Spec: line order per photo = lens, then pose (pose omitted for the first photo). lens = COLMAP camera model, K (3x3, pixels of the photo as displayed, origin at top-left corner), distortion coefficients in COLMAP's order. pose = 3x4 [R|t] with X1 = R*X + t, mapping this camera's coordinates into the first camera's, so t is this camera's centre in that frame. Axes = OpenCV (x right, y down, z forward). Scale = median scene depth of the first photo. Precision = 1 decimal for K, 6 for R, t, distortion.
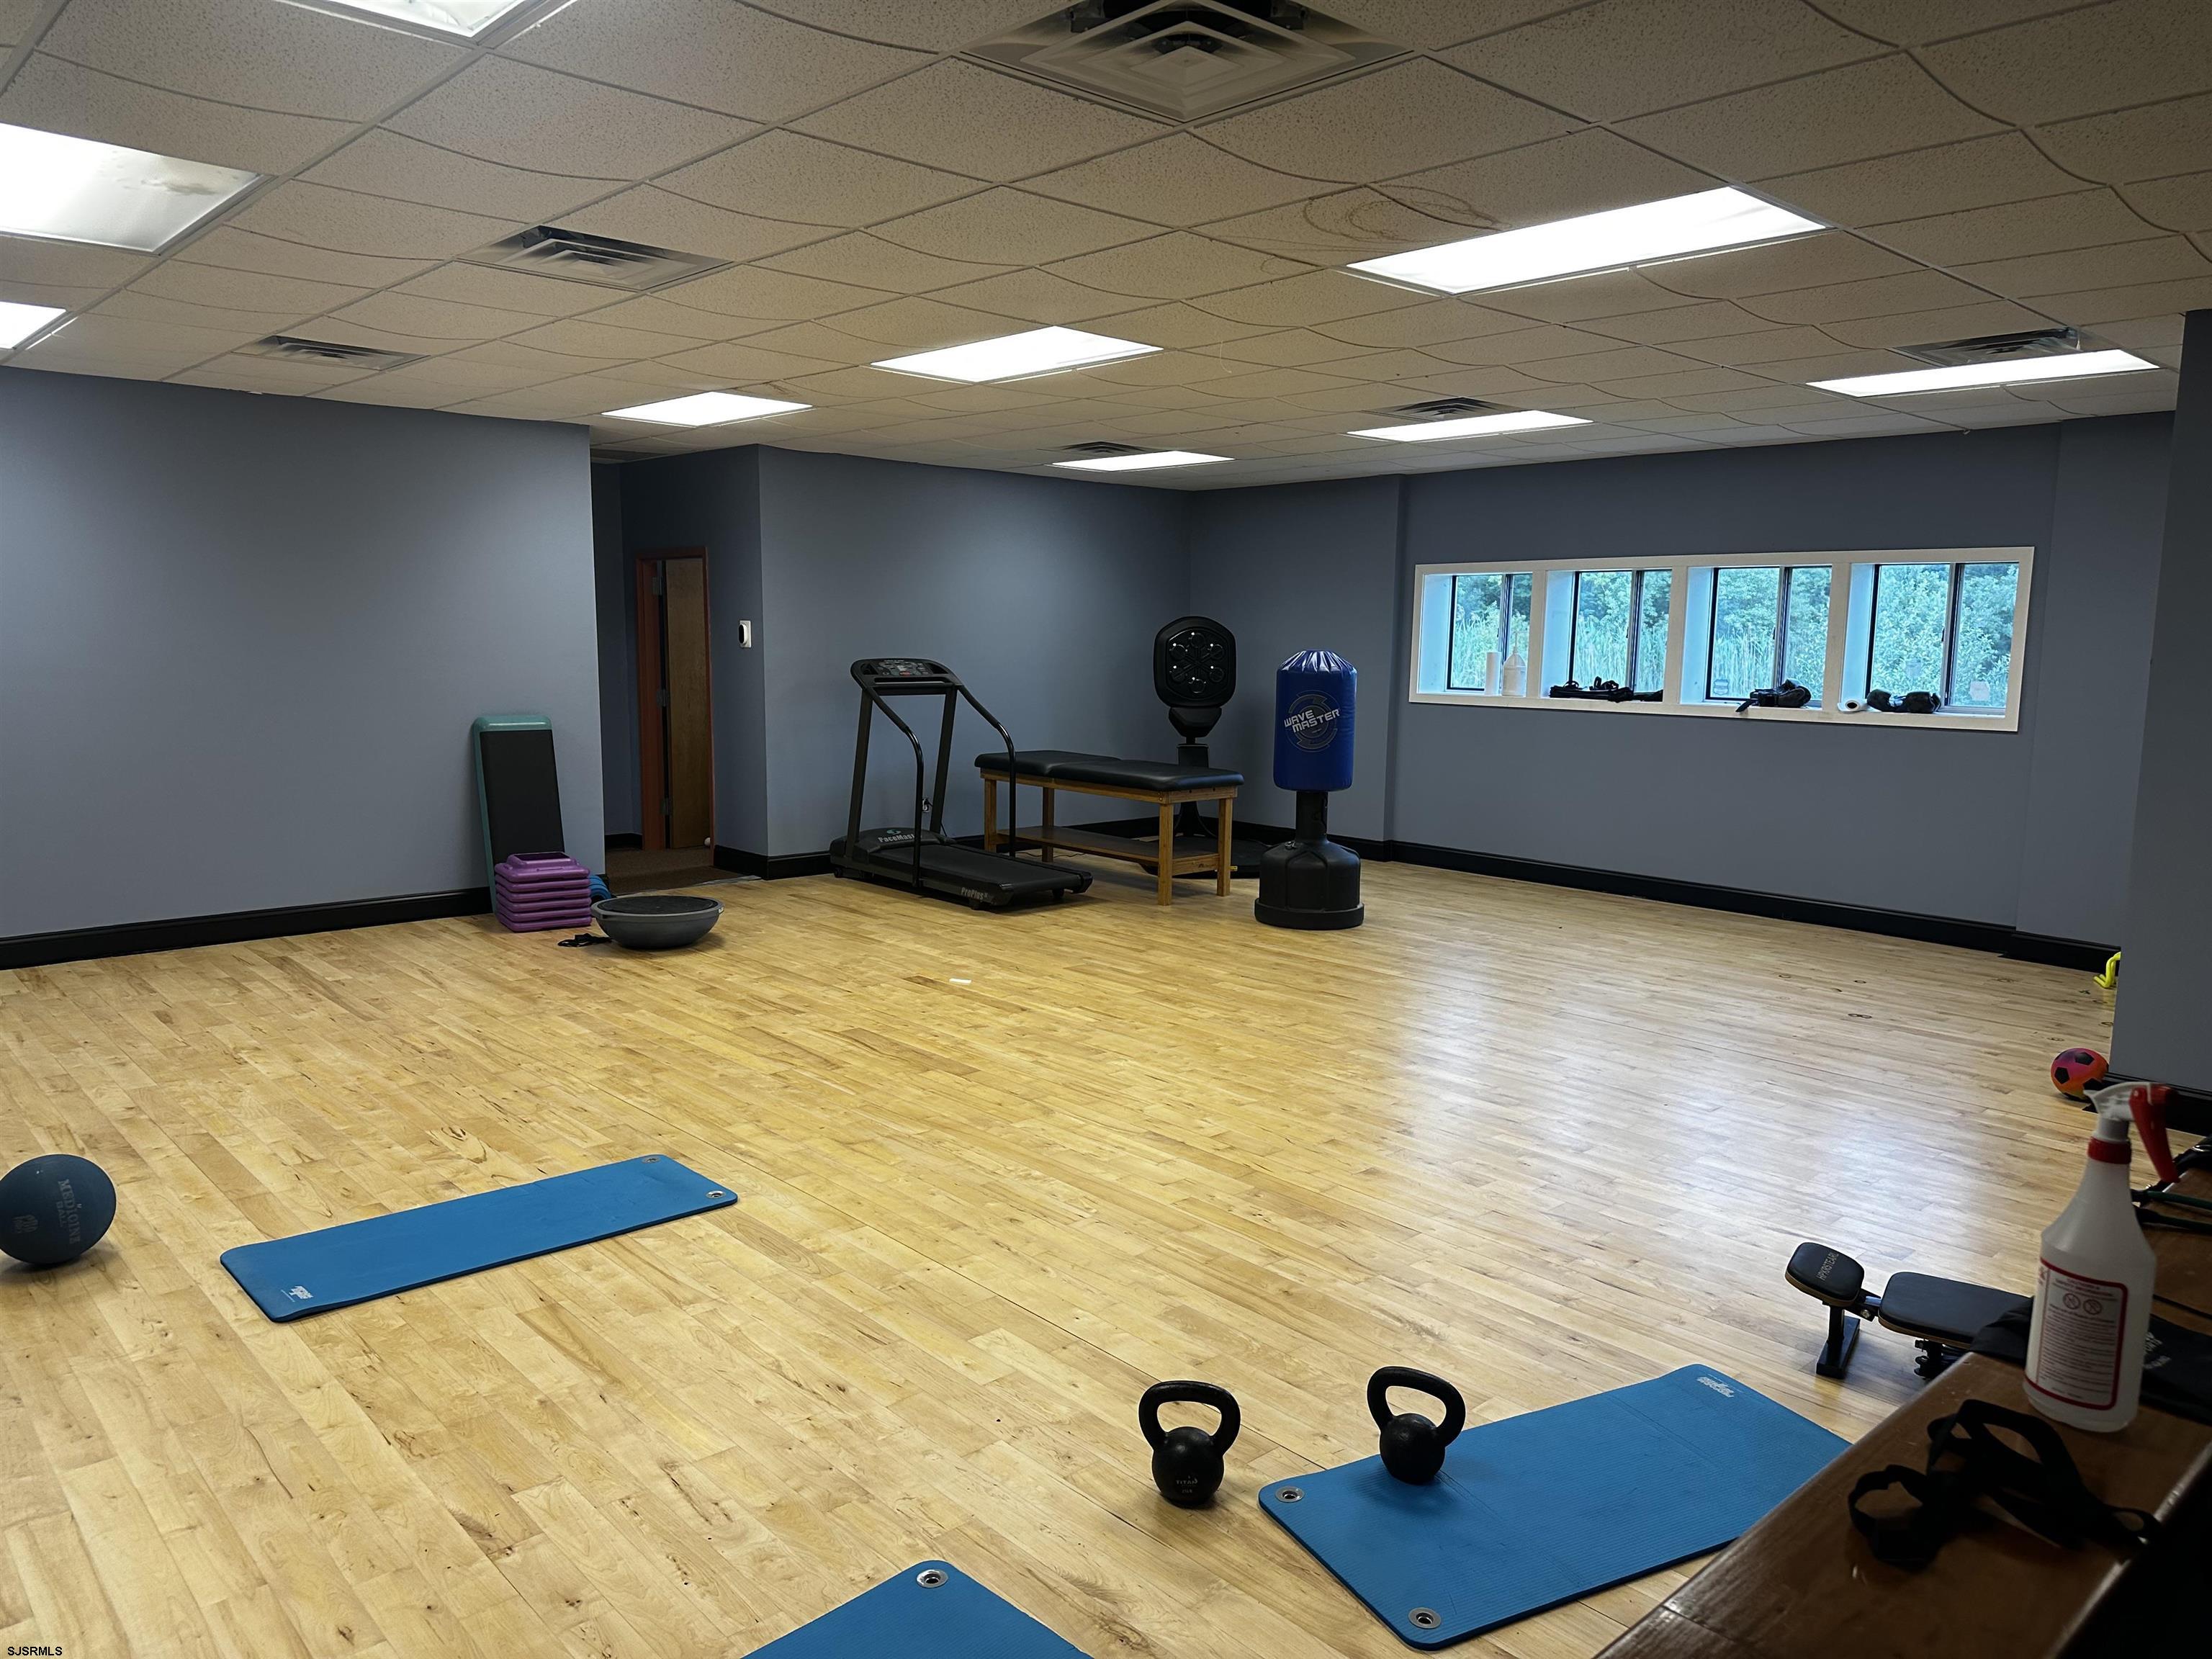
lens RADIAL K [[1566.4, 0, 1106.0], [0, 1566.4, 831.5], [0, 0, 1]] dist [-0.002228, -0.028180]
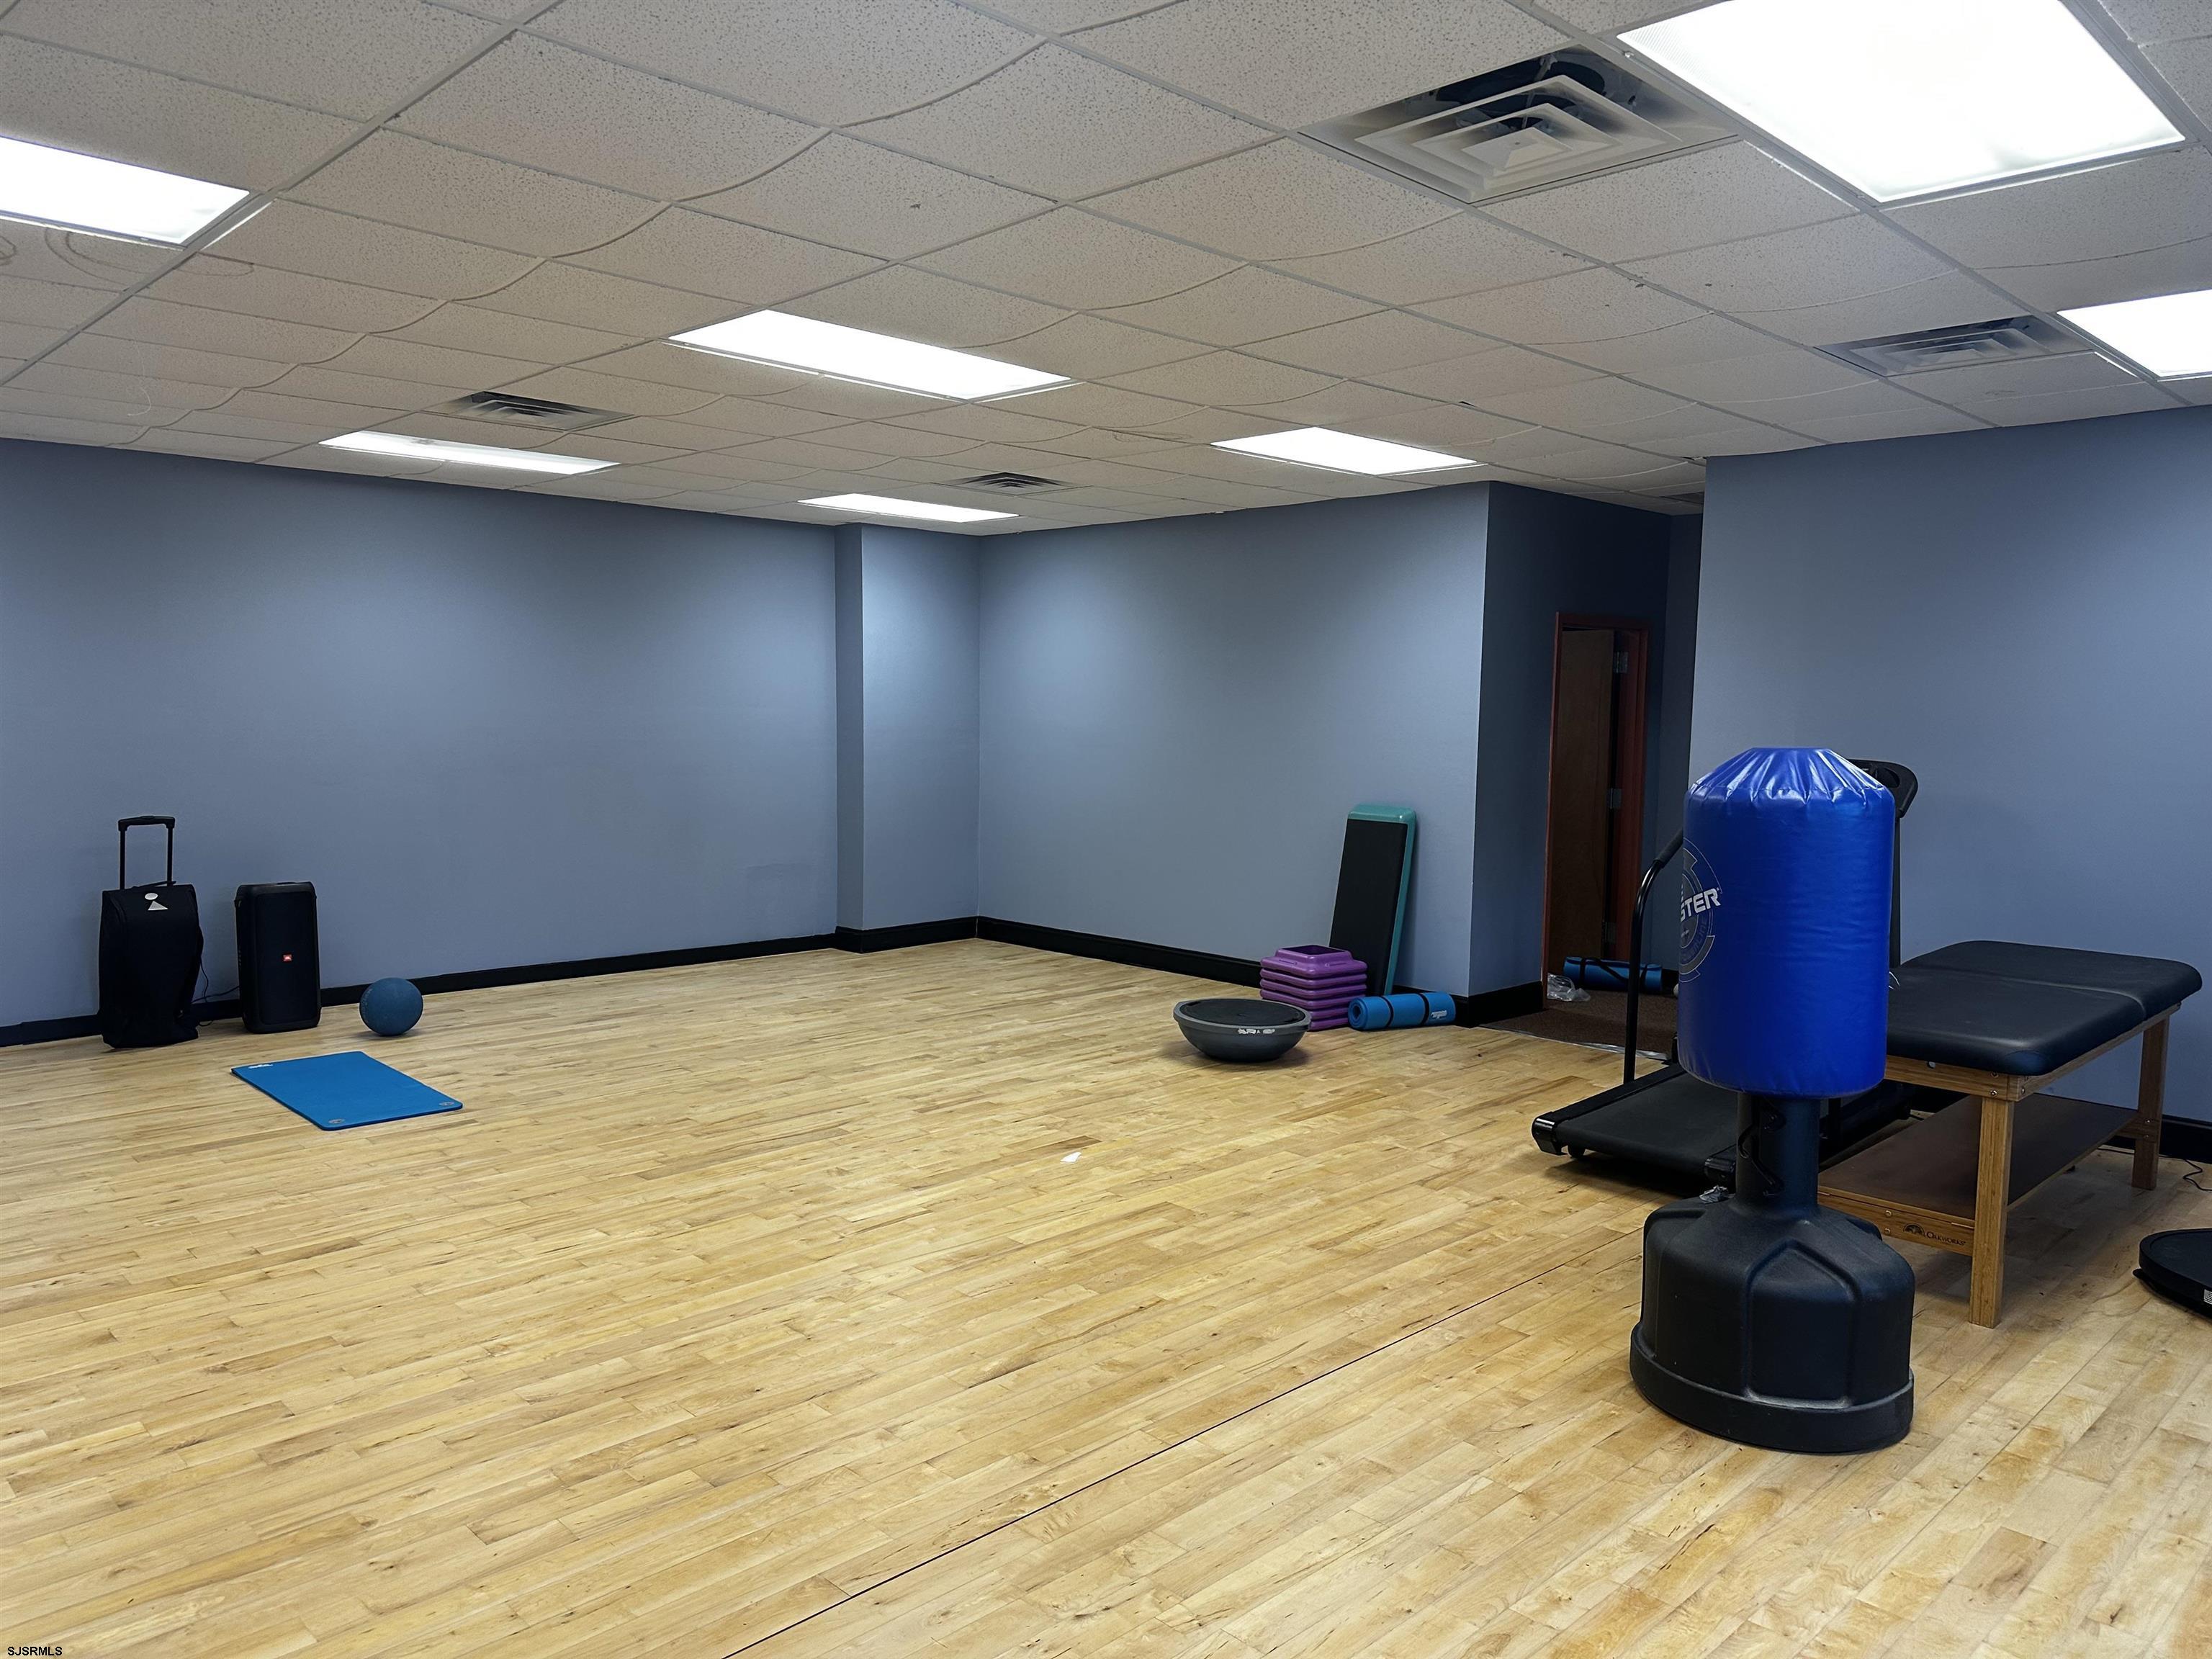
lens RADIAL K [[1566.4, 0, 1107.7], [0, 1566.4, 831.8], [0, 0, 1]] dist [-0.002228, -0.028180]
pose [[0.052607, 0.083208, -0.995143, 0.736507], [-0.146106, 0.986440, 0.074757, -0.135002], [0.987869, 0.141463, 0.064051, 1.074519]]
